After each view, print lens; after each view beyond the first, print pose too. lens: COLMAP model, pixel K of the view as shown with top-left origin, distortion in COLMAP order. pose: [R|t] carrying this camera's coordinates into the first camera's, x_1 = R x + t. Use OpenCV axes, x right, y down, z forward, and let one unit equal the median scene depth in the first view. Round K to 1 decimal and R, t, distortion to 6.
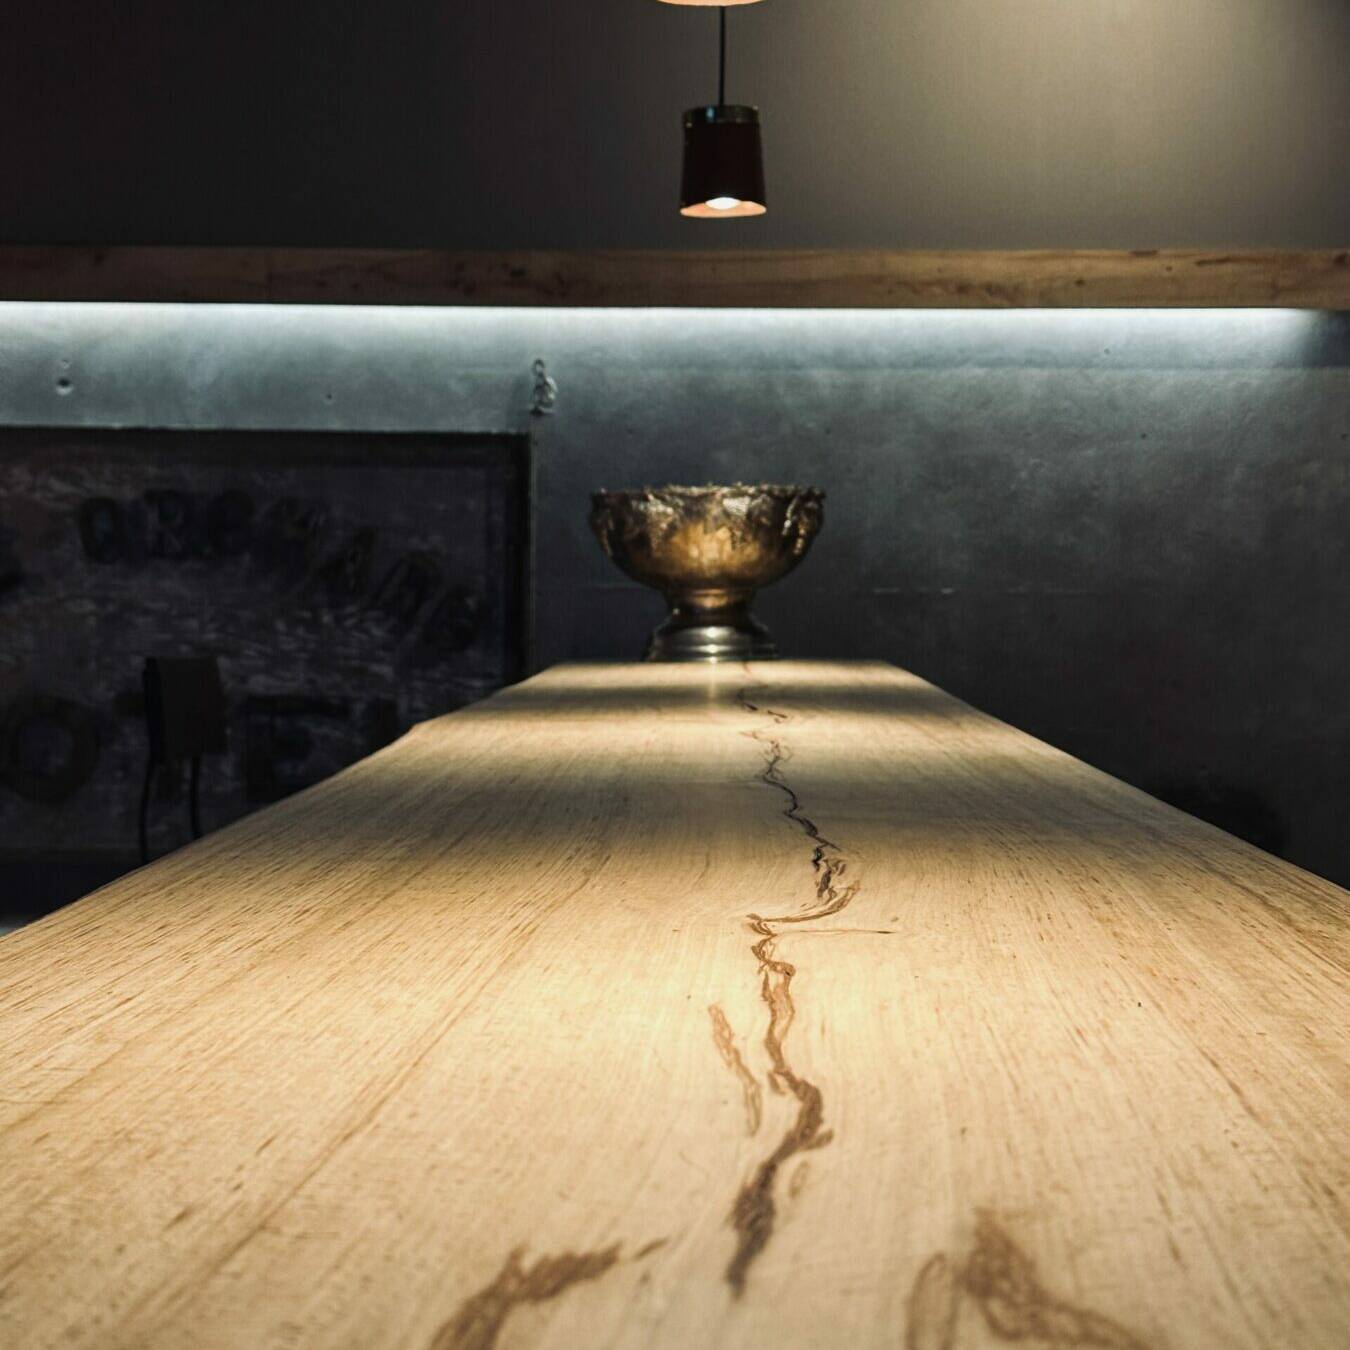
lens RADIAL K [[2372.0, 0, 673.5], [0, 2372.0, 677.0], [0, 0, 1]] dist [0.118808, 0.000000]
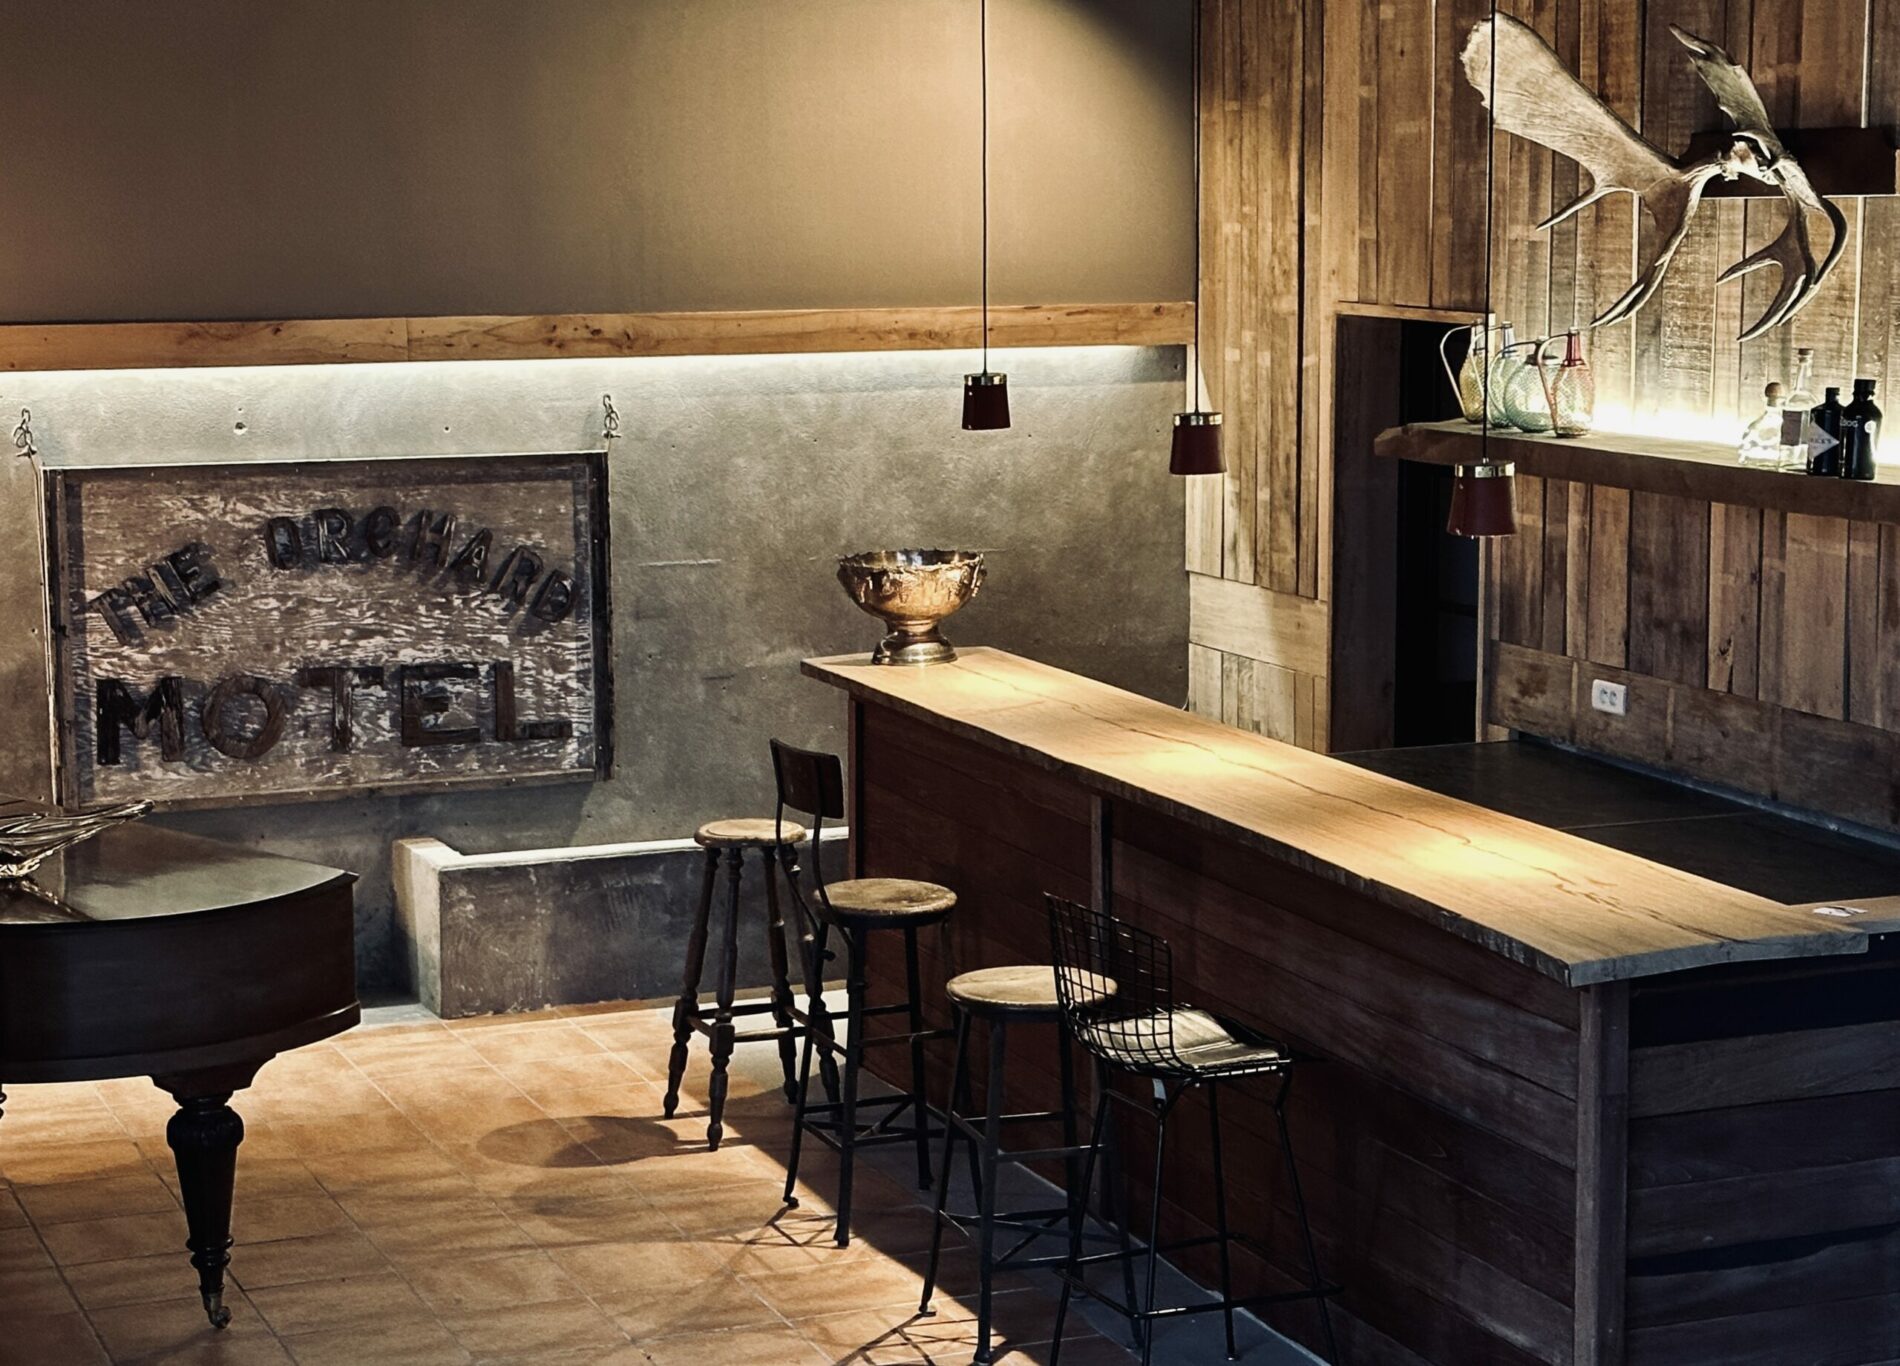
lens RADIAL K [[3828.5, 0, 950.0], [0, 3828.5, 682.4], [0, 0, 1]] dist [0.014847, 0.000000]
pose [[0.911204, -0.070291, 0.405914, -0.747871], [0.022617, 0.992385, 0.121077, -0.226534], [-0.411334, -0.101145, 0.905855, -0.993543]]
